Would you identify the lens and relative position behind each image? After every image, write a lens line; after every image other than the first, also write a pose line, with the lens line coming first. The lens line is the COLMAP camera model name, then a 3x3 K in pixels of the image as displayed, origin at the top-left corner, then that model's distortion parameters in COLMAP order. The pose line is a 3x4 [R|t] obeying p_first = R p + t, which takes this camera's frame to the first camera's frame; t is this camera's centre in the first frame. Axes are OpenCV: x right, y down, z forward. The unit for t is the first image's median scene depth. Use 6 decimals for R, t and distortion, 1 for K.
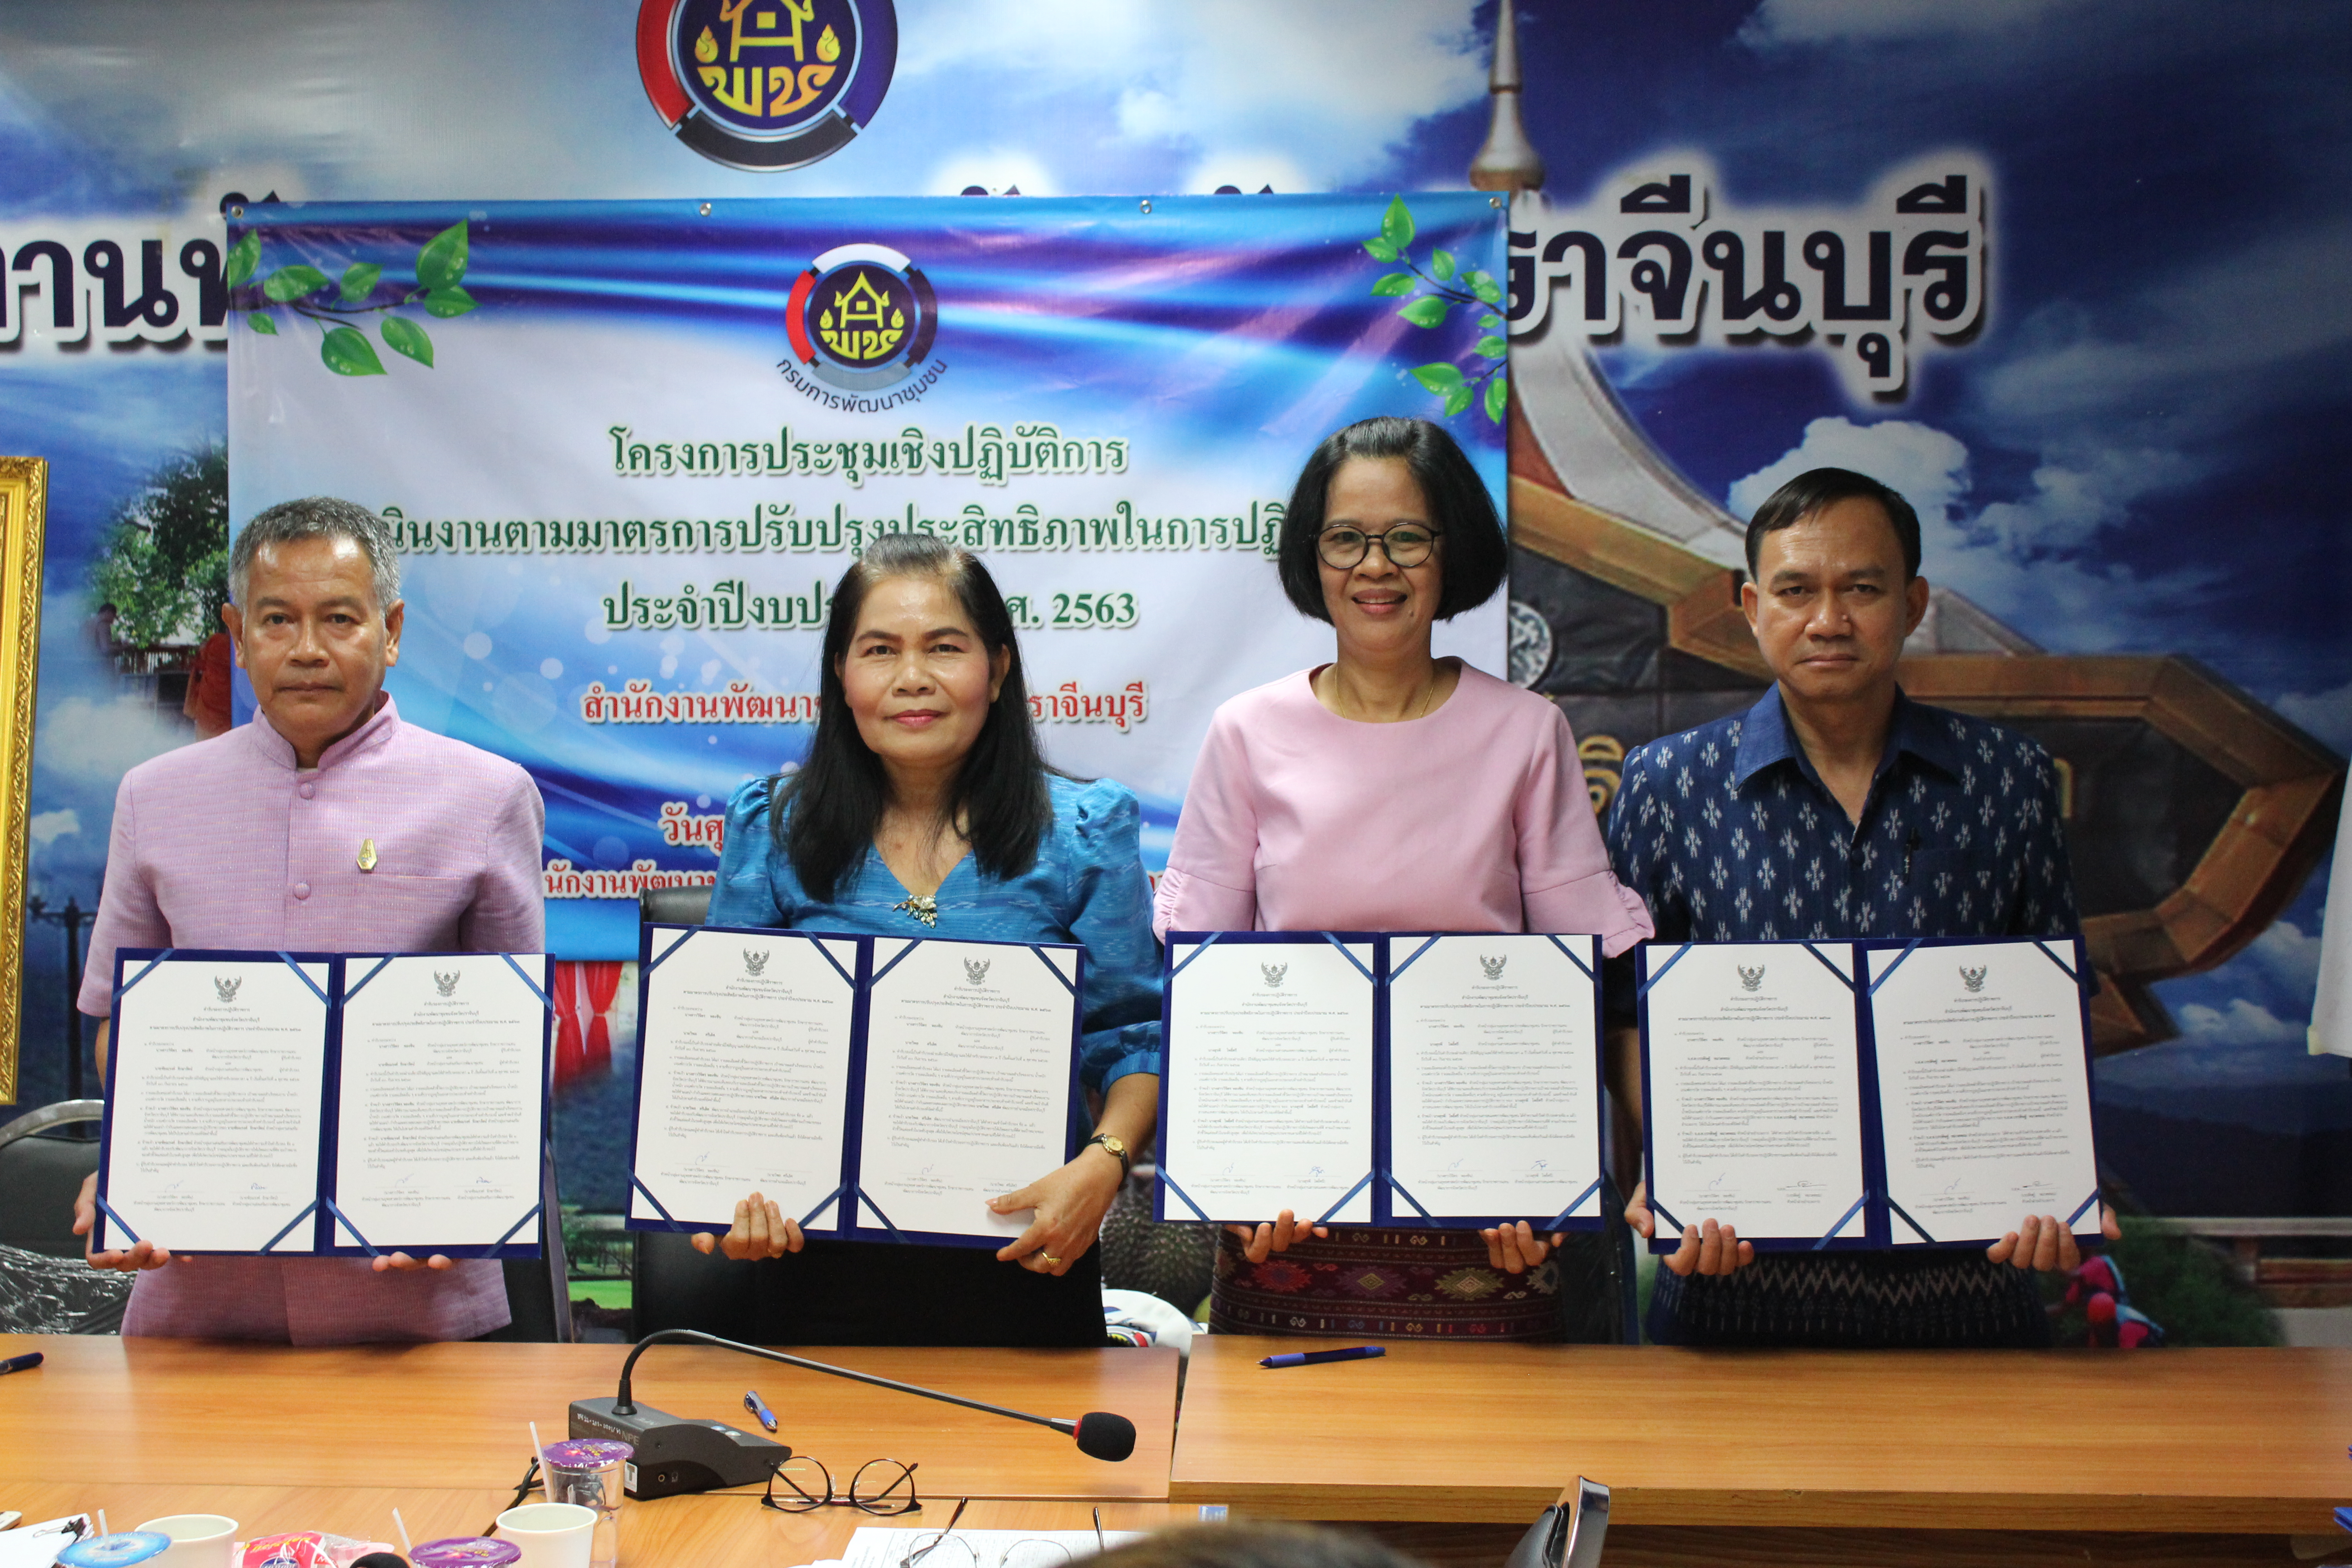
lens RADIAL K [[3064.9, 0, 1150.9], [0, 3064.9, 786.8], [0, 0, 1]] dist [-0.068891, 0.128120]
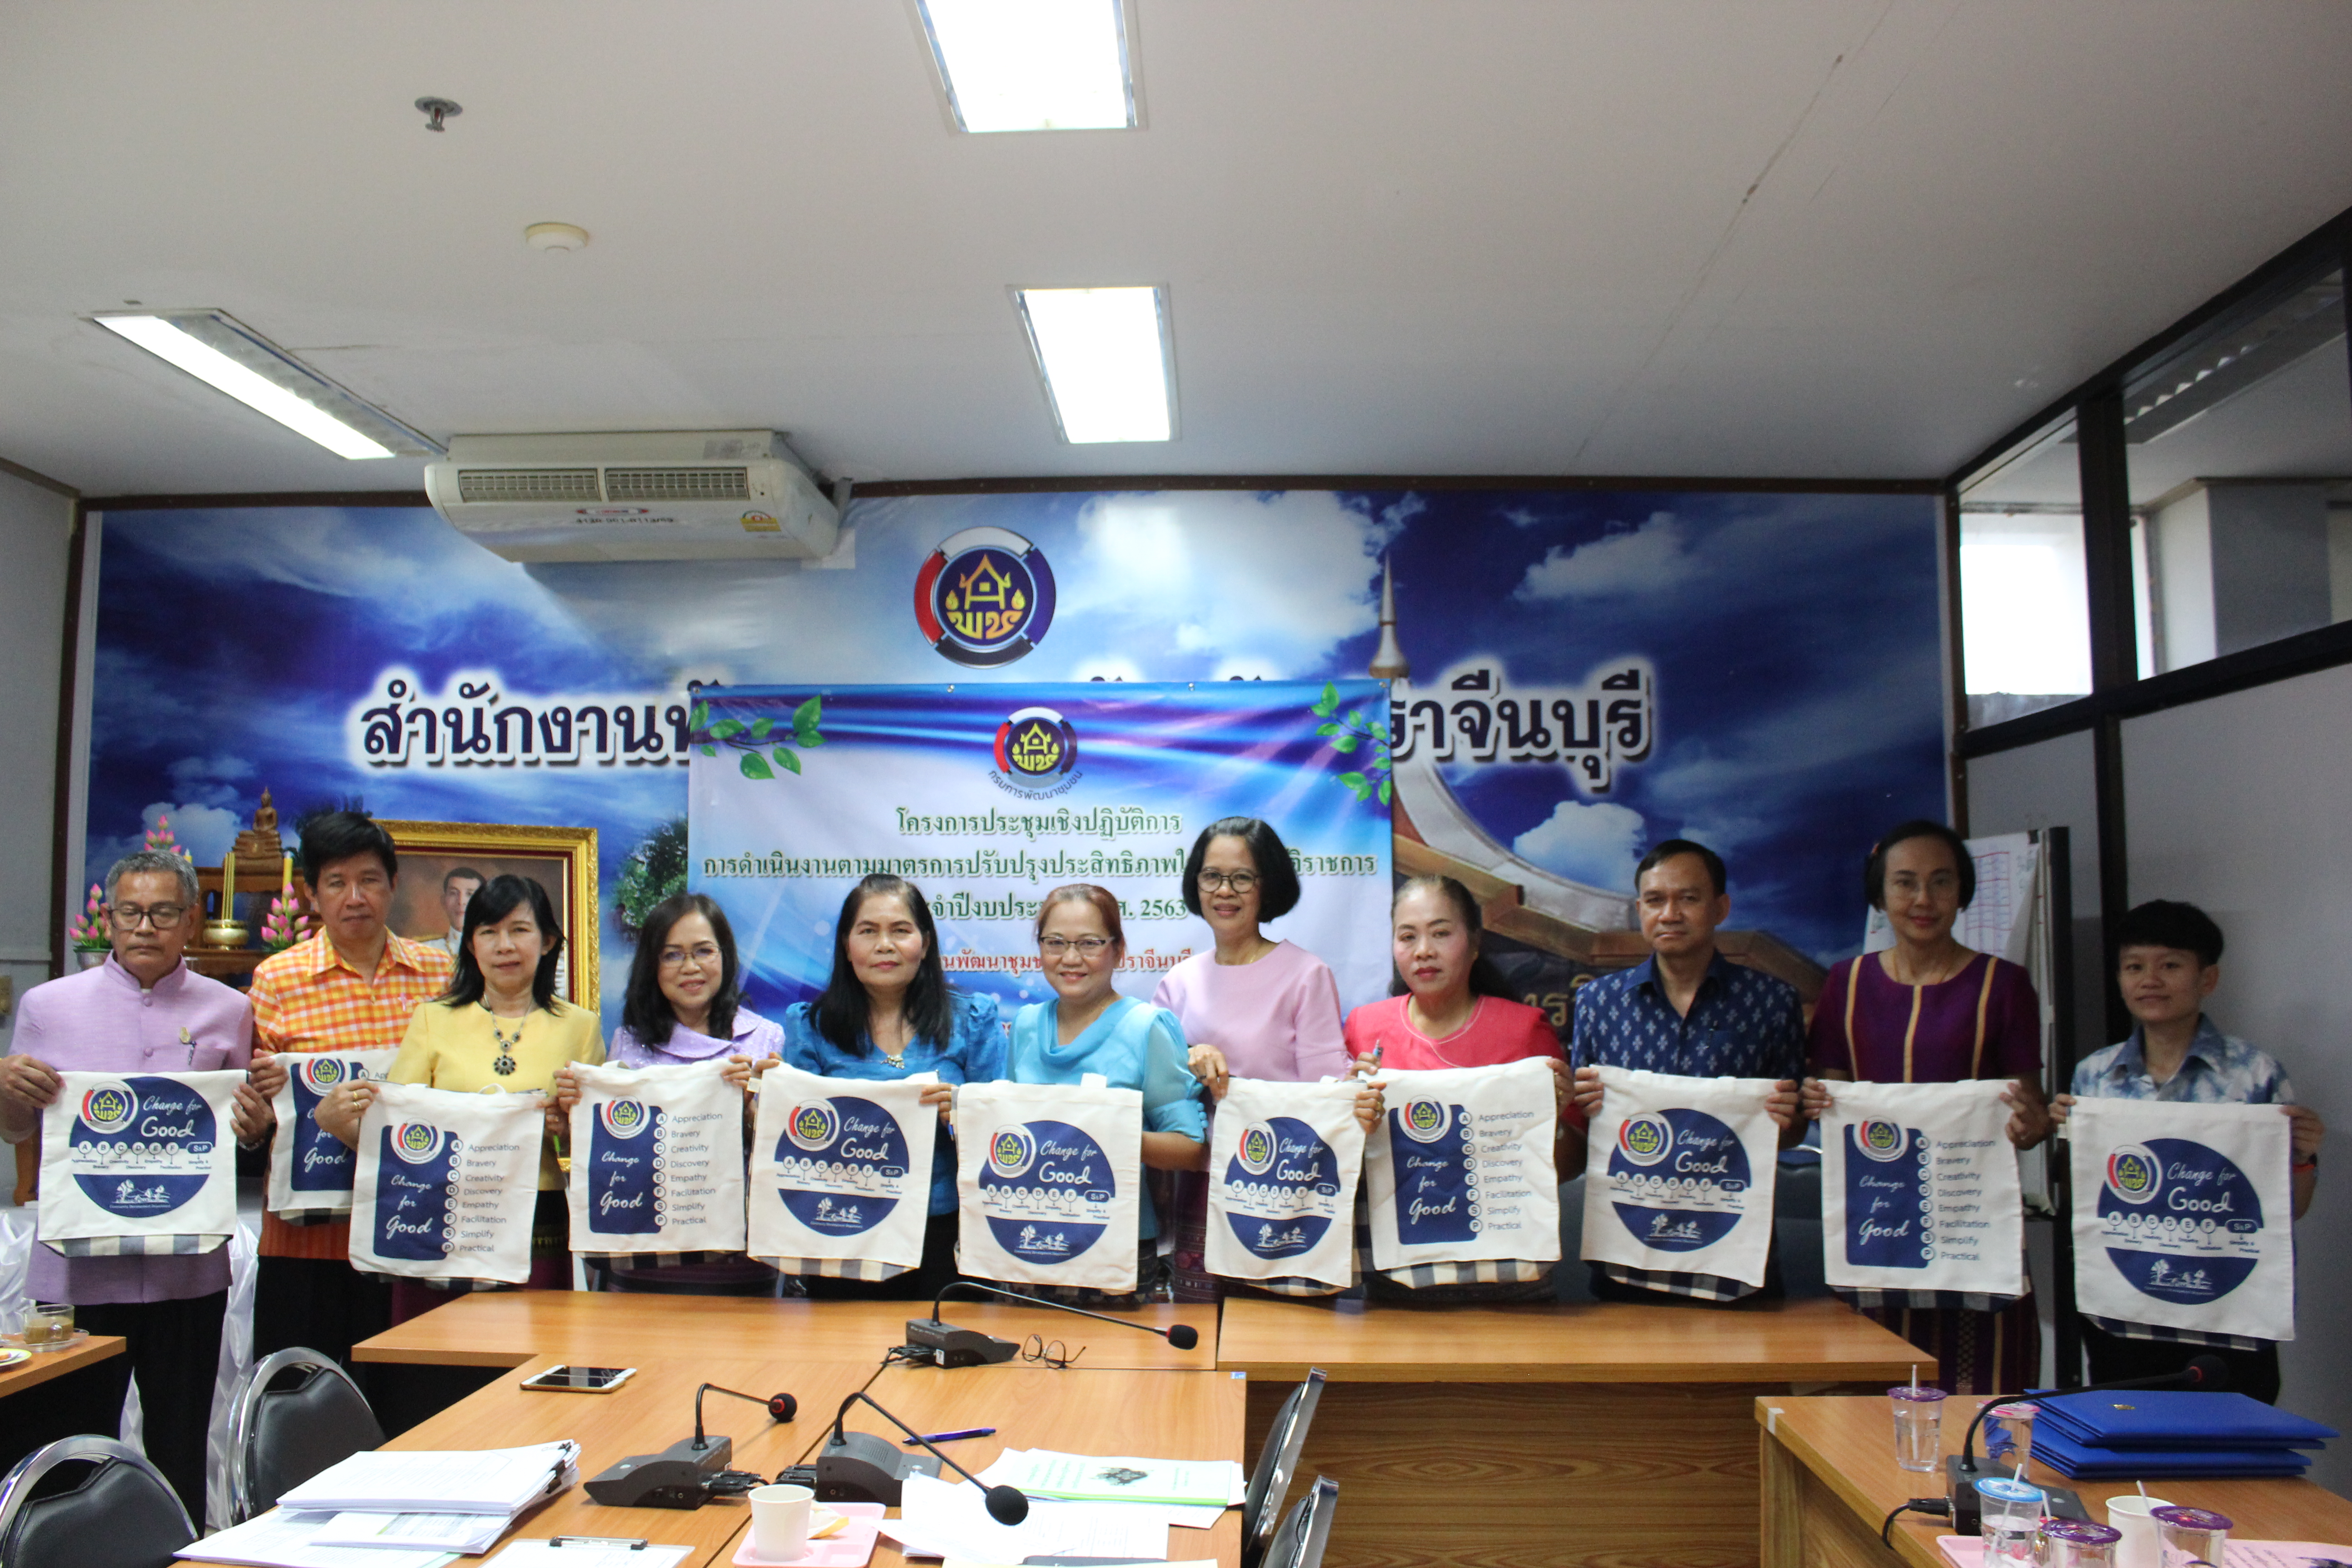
lens RADIAL K [[1939.3, 0, 1163.8], [0, 1939.3, 786.5], [0, 0, 1]] dist [-0.168407, 0.155849]
pose [[0.999961, -0.001448, -0.008758, -0.008251], [0.000426, 0.993297, -0.115593, 0.002674], [0.008866, 0.115585, 0.993258, -0.141375]]
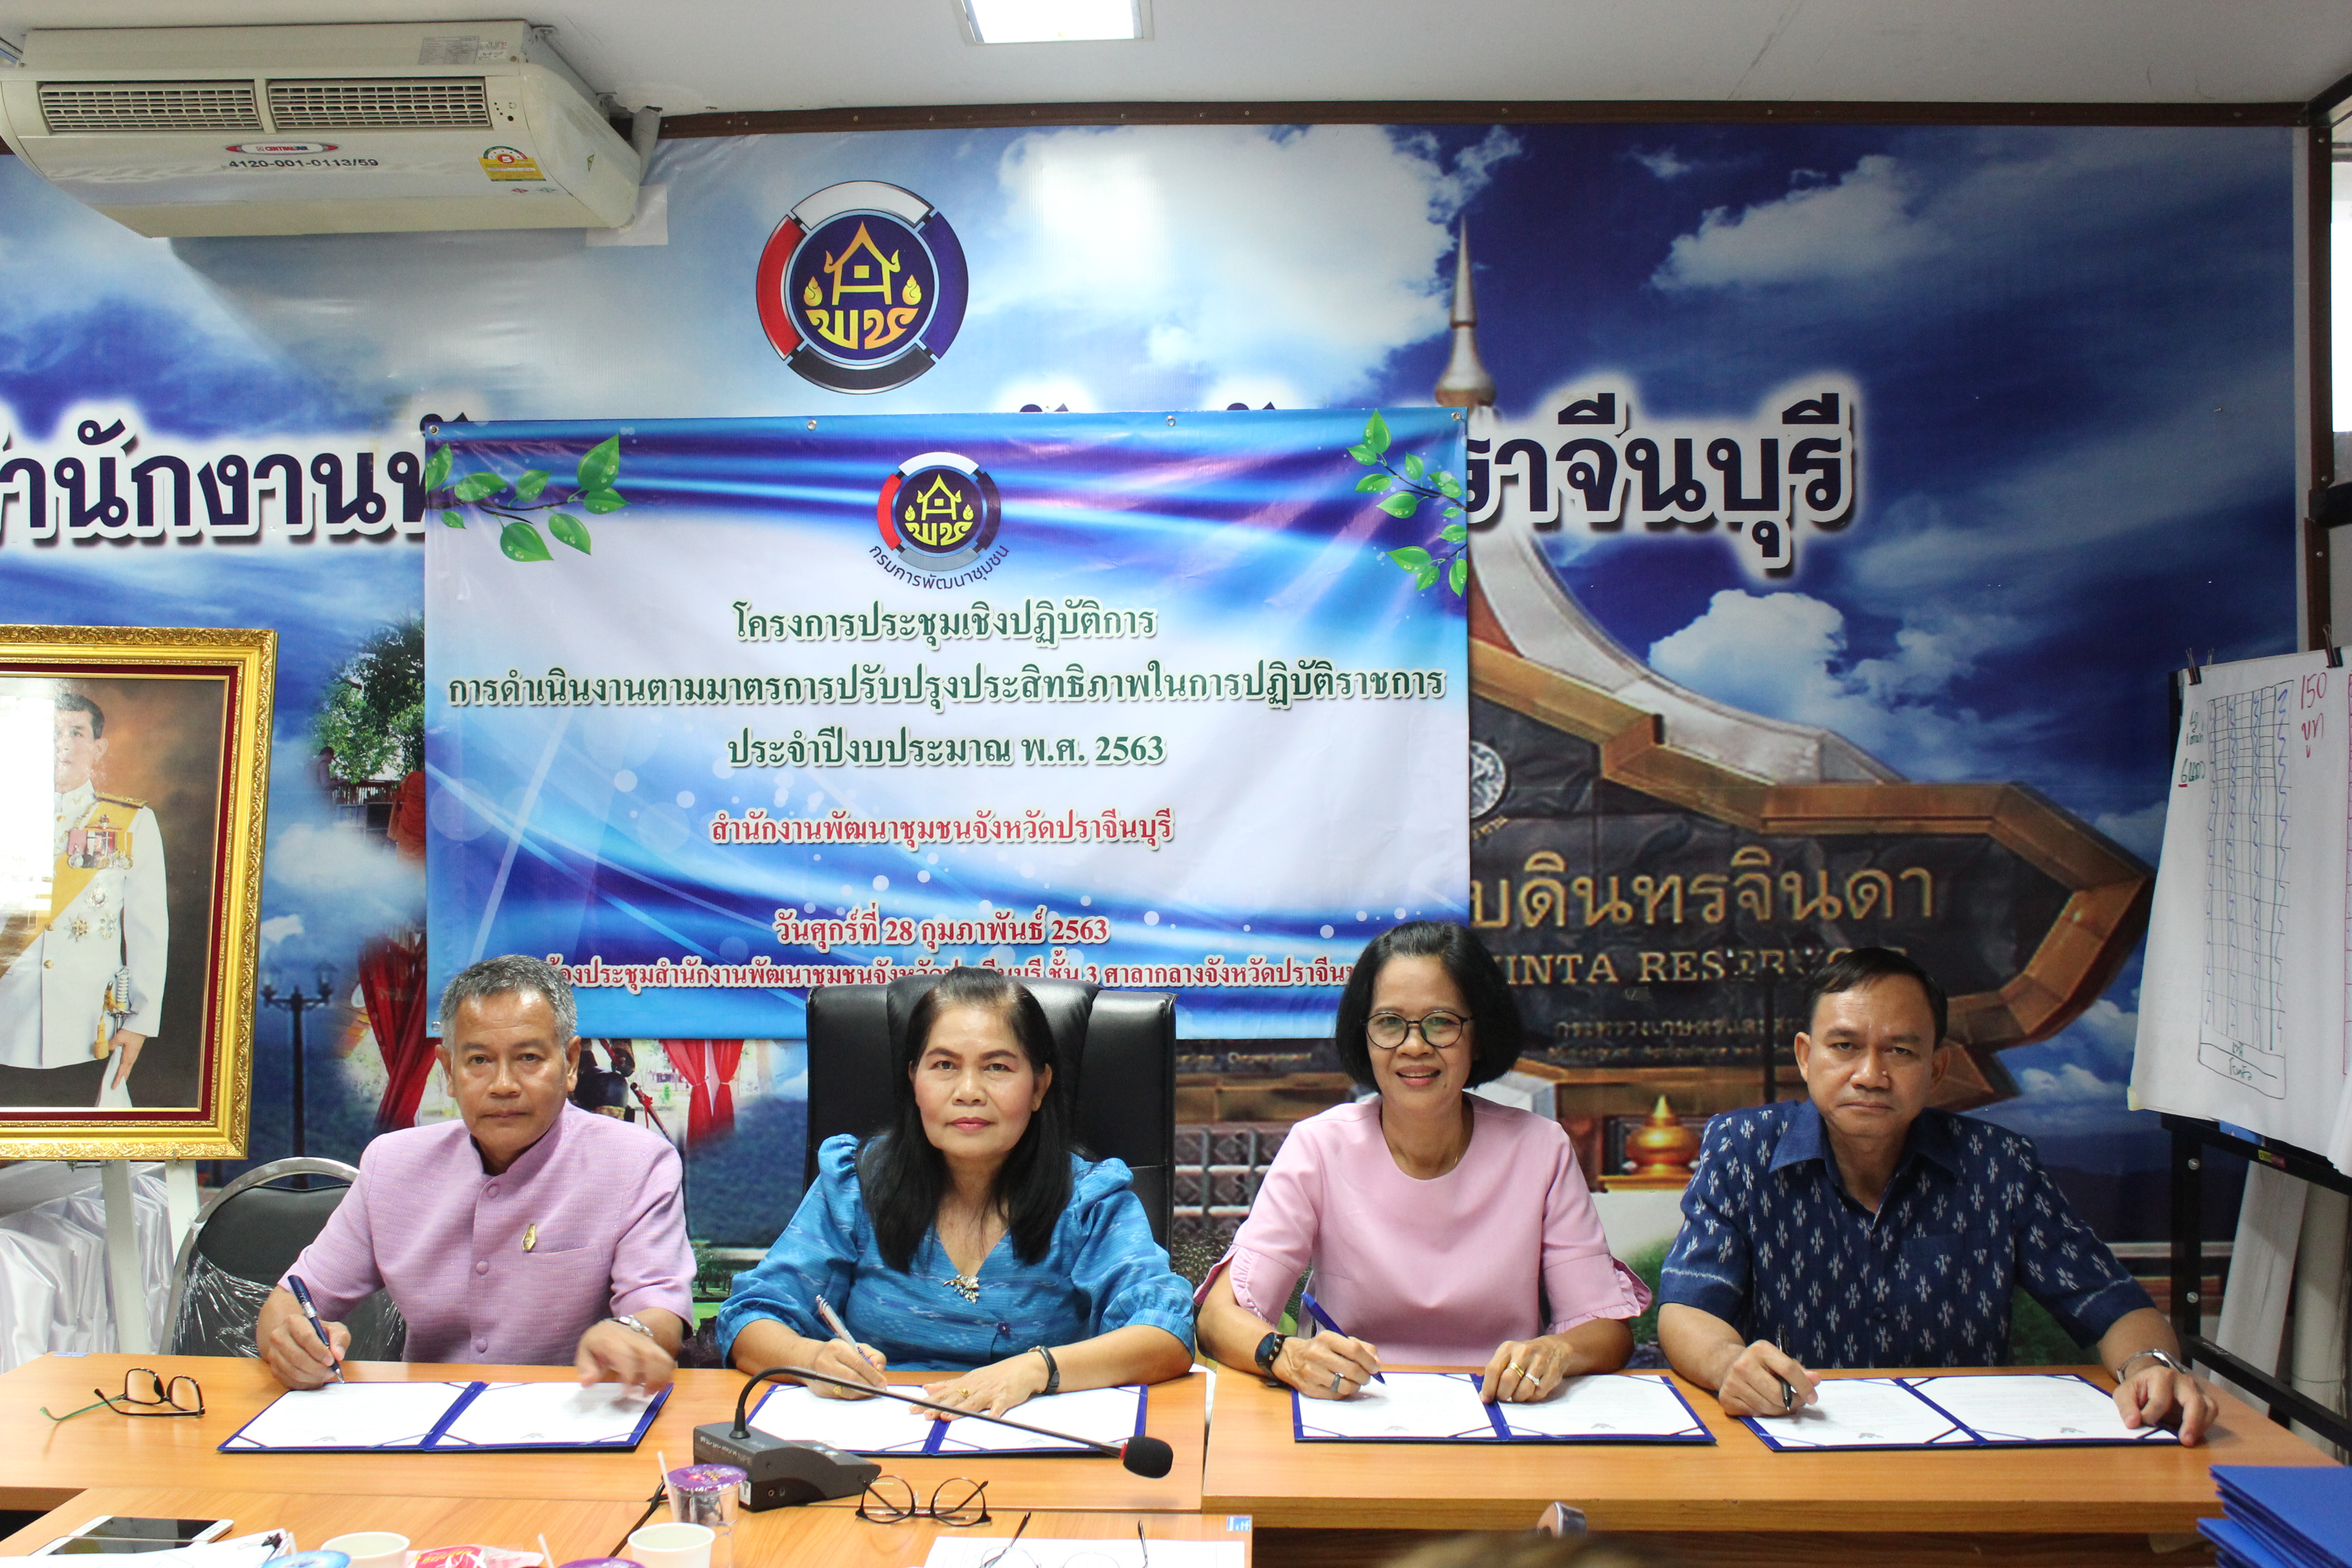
lens RADIAL K [[2400.1, 0, 1145.2], [0, 2400.1, 788.4], [0, 0, 1]] dist [-0.115243, 0.130719]
pose [[0.999959, -0.003827, -0.008236, -0.004576], [0.003521, 0.999317, -0.036787, -0.007248], [0.008371, 0.036757, 0.999289, 0.047227]]
